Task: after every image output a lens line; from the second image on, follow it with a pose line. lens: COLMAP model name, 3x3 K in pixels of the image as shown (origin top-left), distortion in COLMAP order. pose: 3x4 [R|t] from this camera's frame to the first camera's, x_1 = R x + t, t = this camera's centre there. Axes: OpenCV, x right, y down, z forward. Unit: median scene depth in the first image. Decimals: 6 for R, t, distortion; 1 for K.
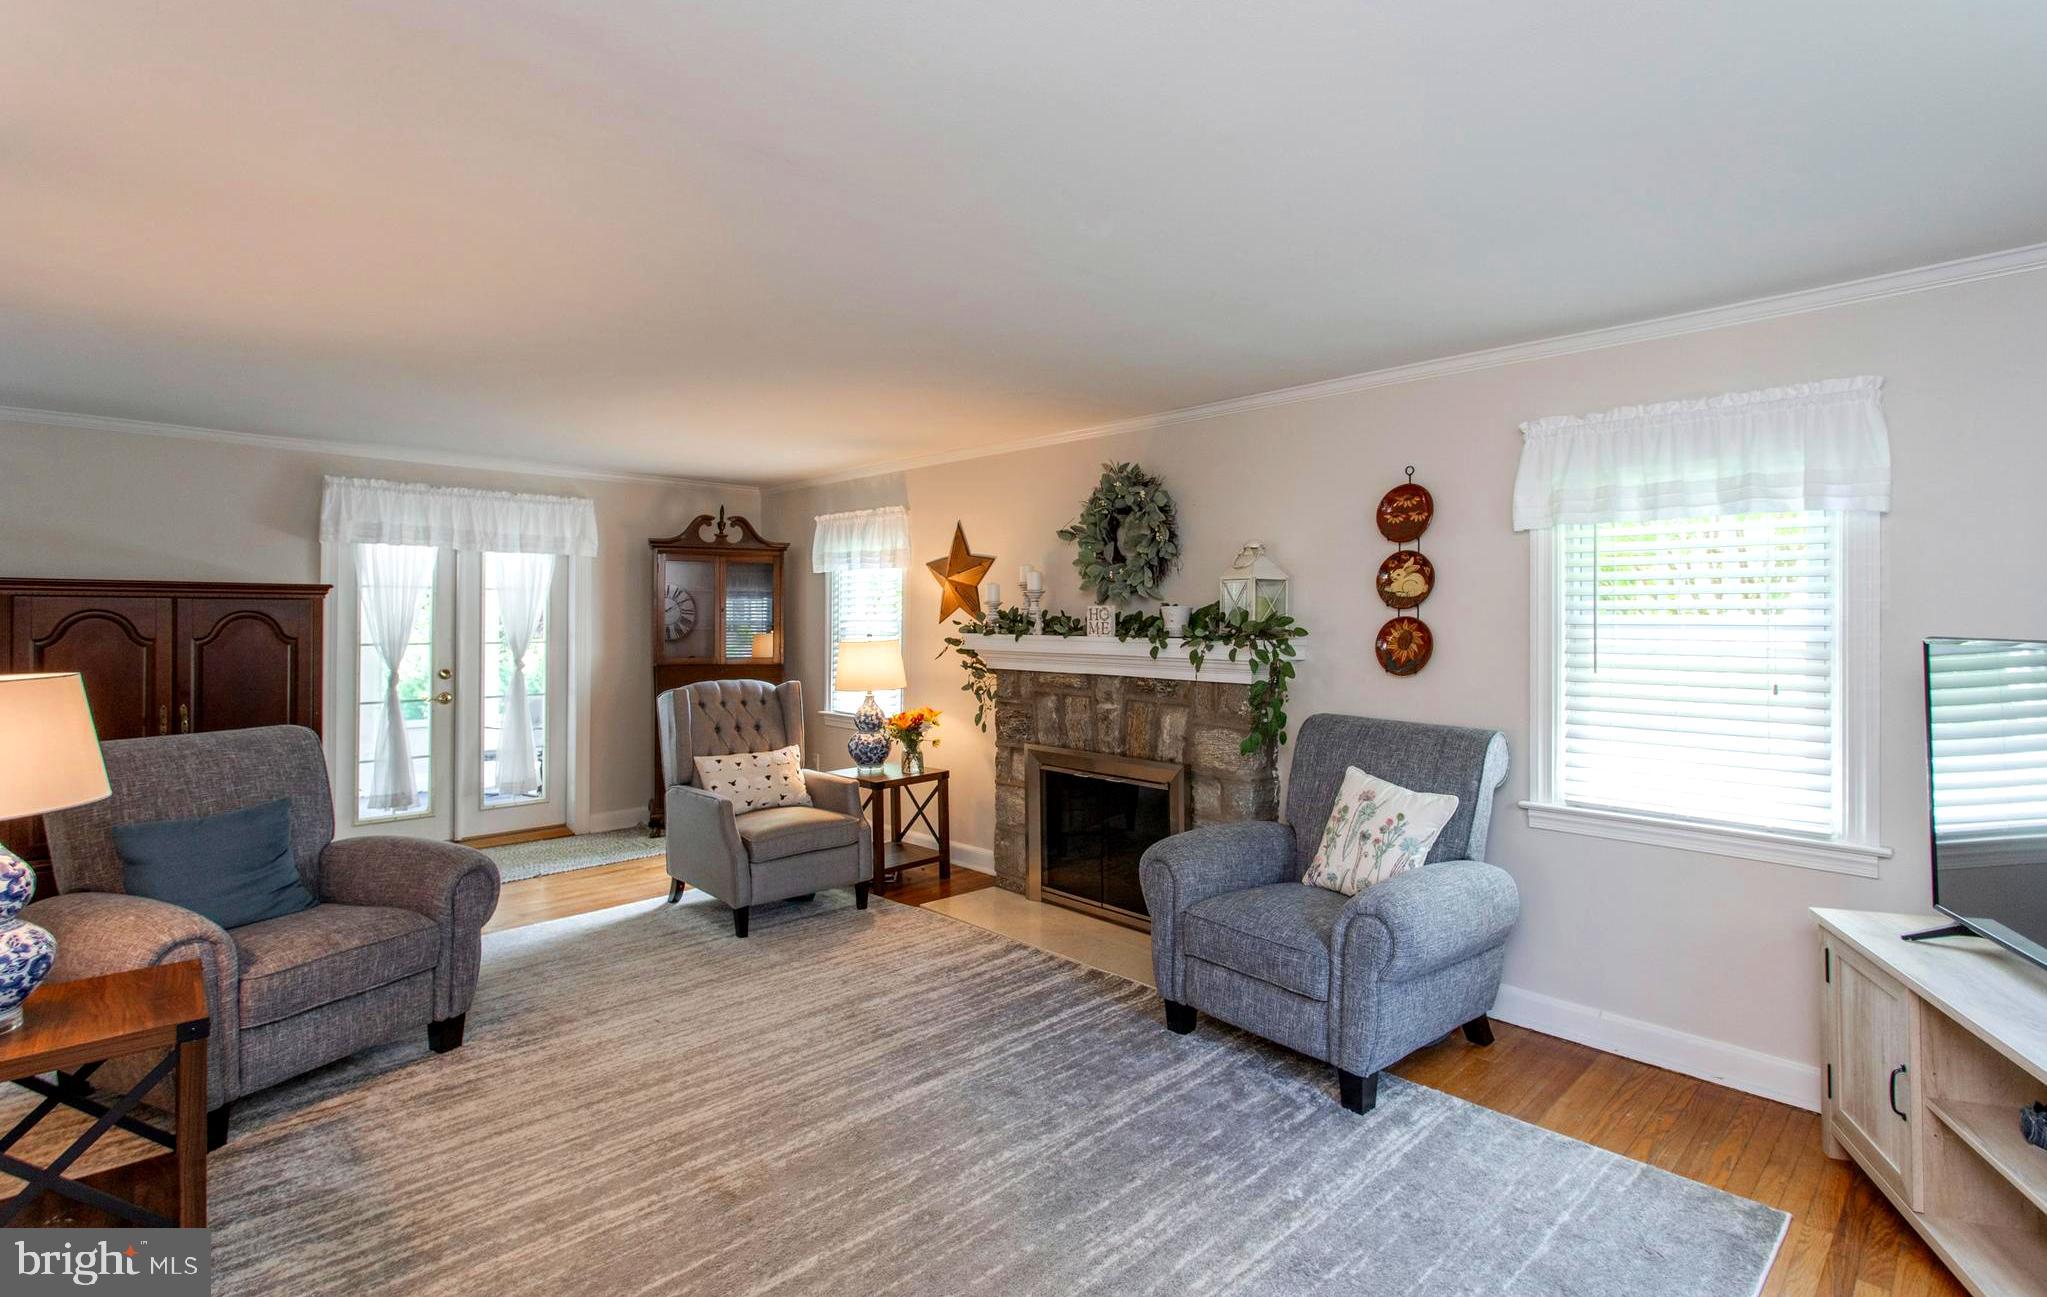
lens RADIAL K [[942.9, 0, 1010.5], [0, 942.9, 611.4], [0, 0, 1]] dist [-0.003891, -0.000162]
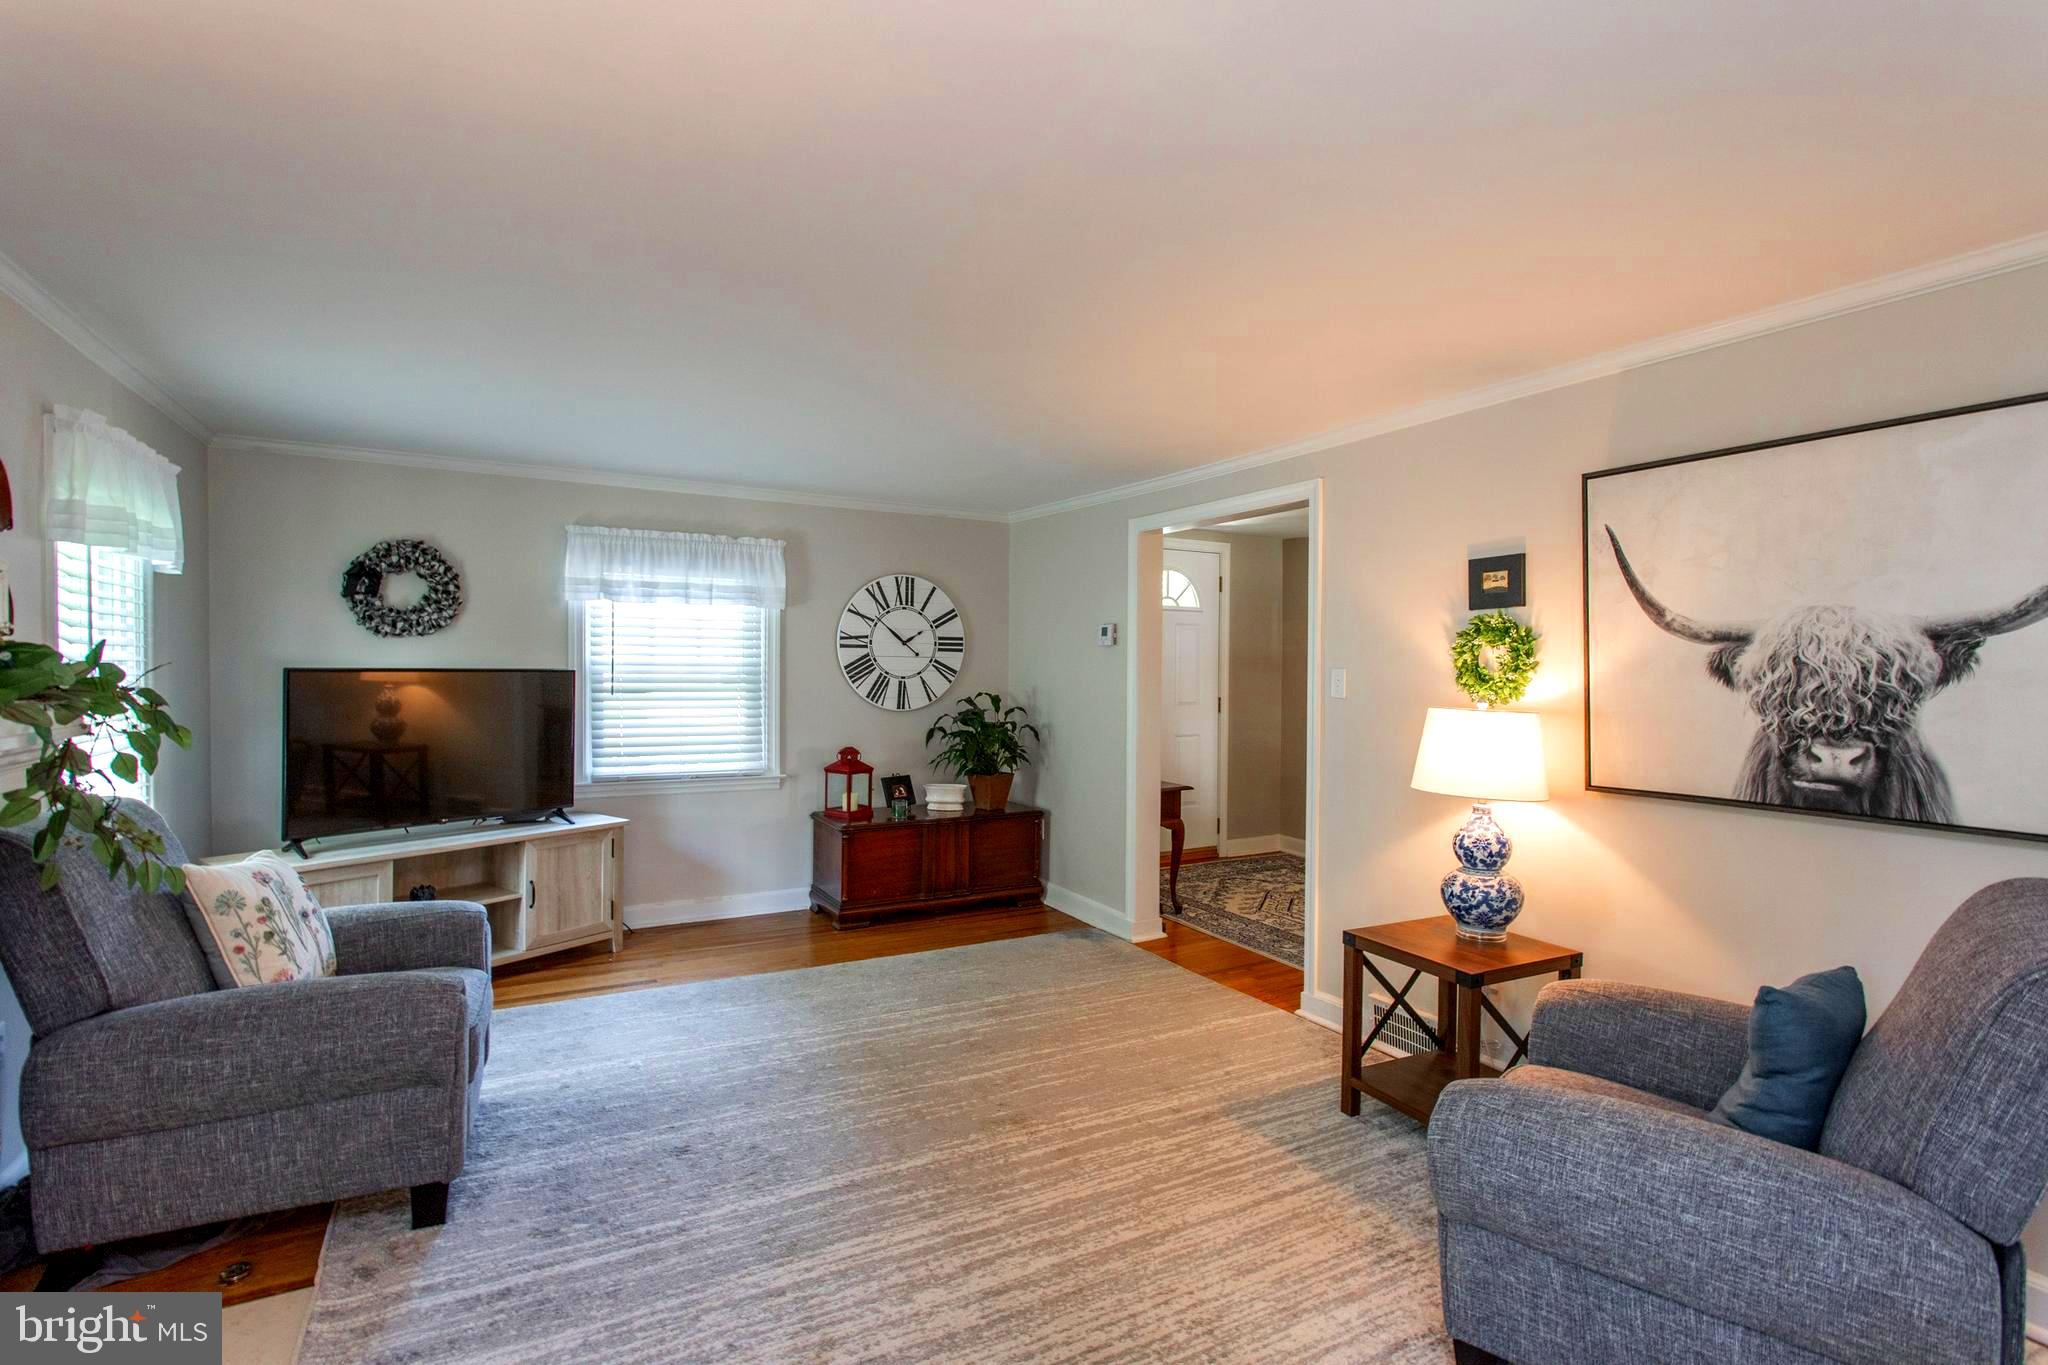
lens RADIAL K [[998.2, 0, 1038.9], [0, 998.2, 678.4], [0, 0, 1]] dist [0.000722, 0.003675]
pose [[-0.971184, -0.019251, 0.237552, -0.383768], [-0.019016, 0.999814, 0.003278, 0.008331], [-0.237571, -0.001334, -0.971369, 1.385026]]
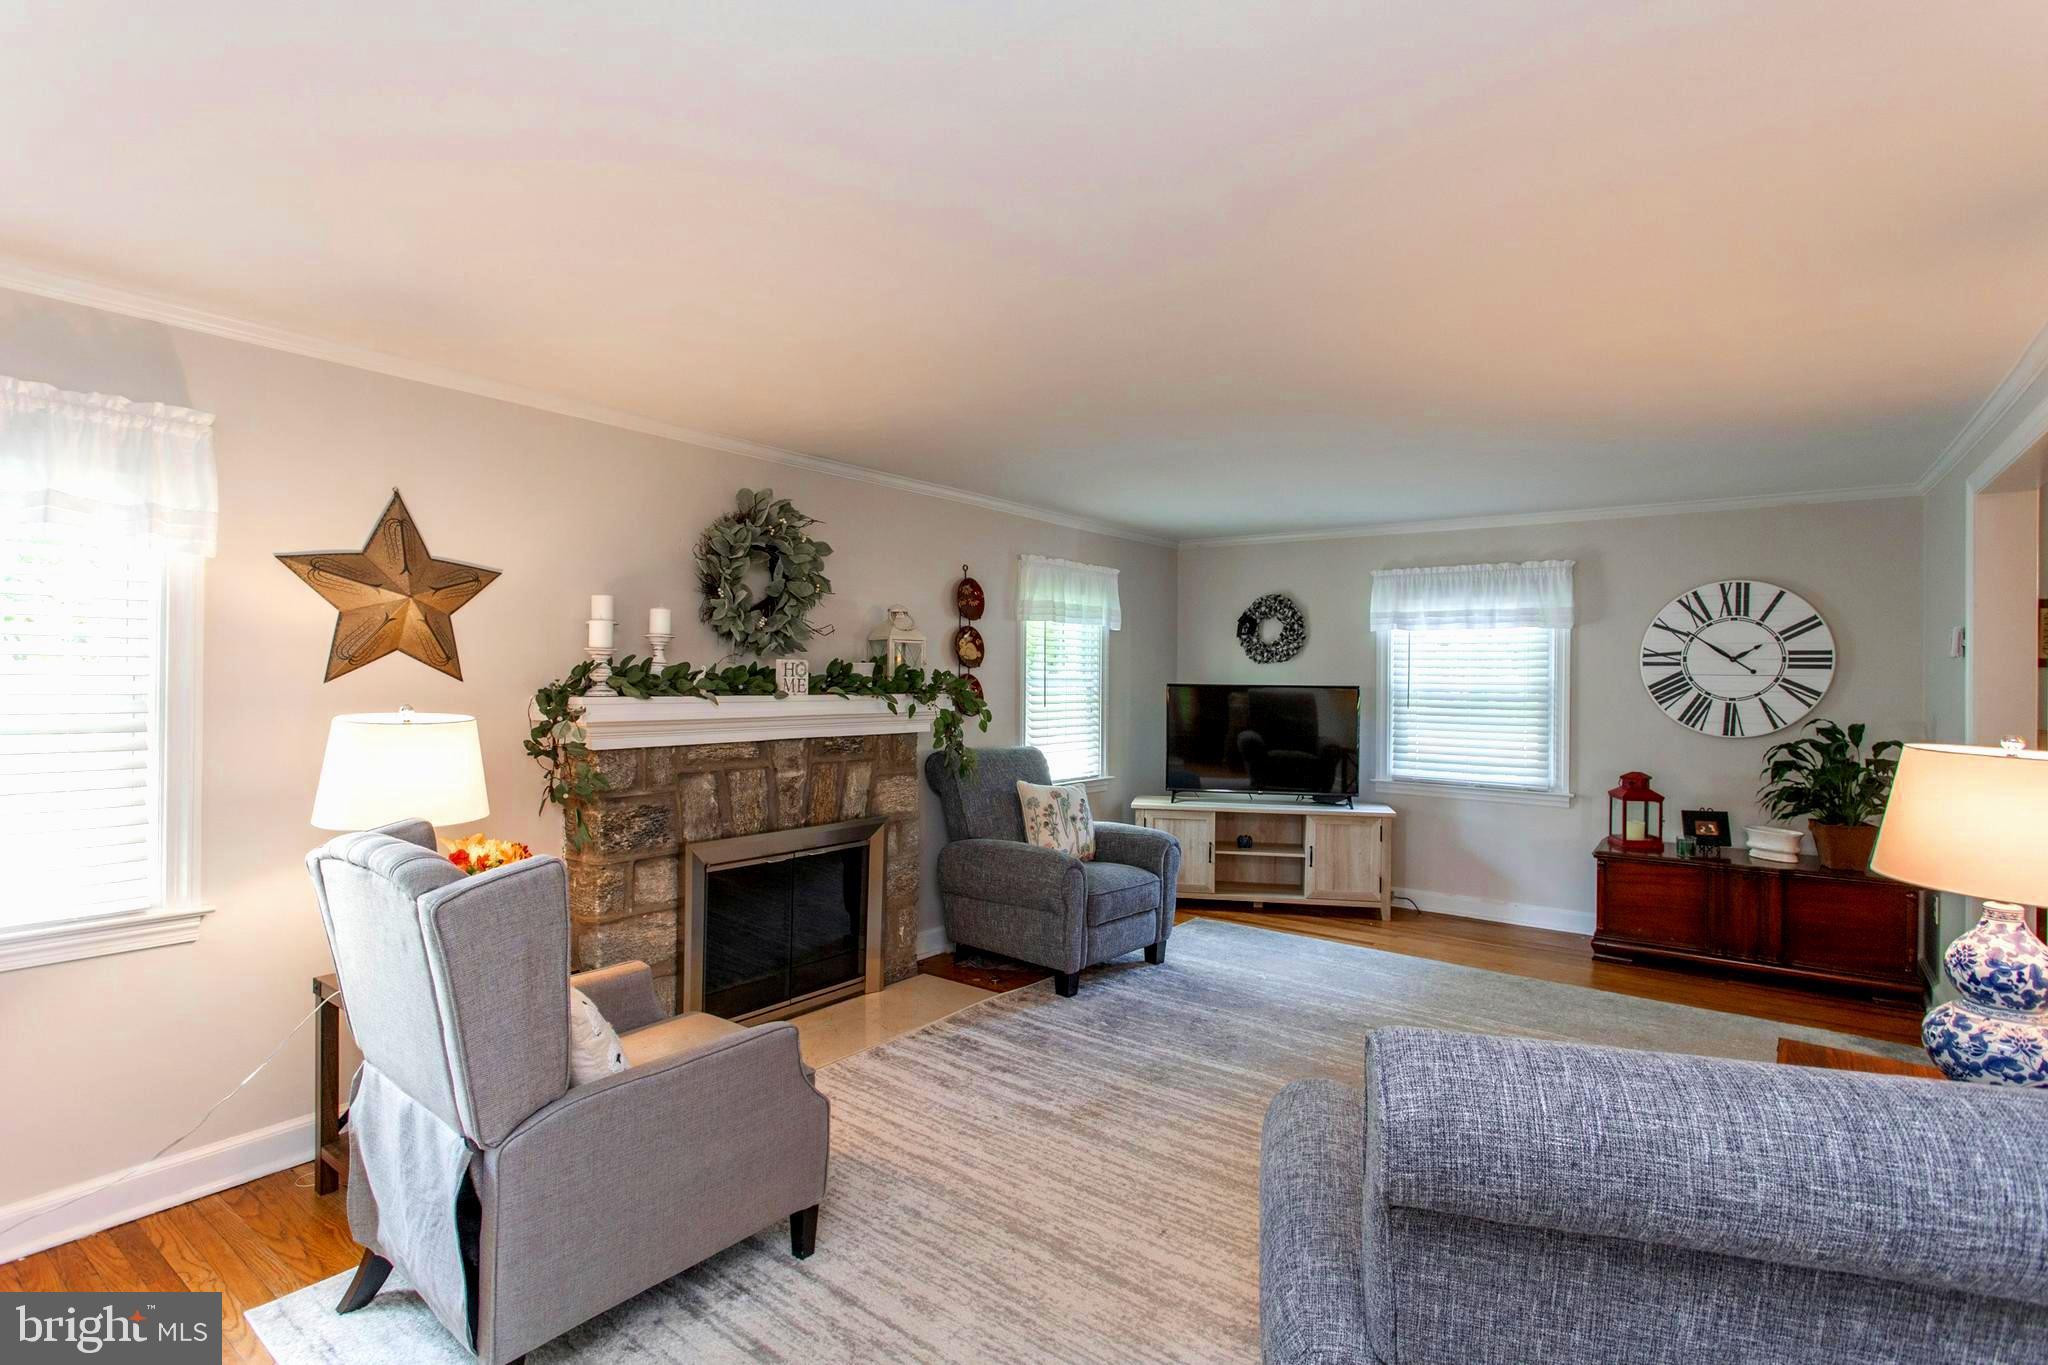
lens RADIAL K [[998.2, 0, 1024.5], [0, 998.2, 677.0], [0, 0, 1]] dist [0.000722, 0.003675]
pose [[-0.155731, -0.009920, 0.987750, -0.979924], [-0.022598, 0.999724, 0.006478, -0.000919], [-0.987541, -0.021312, -0.155912, 1.078578]]
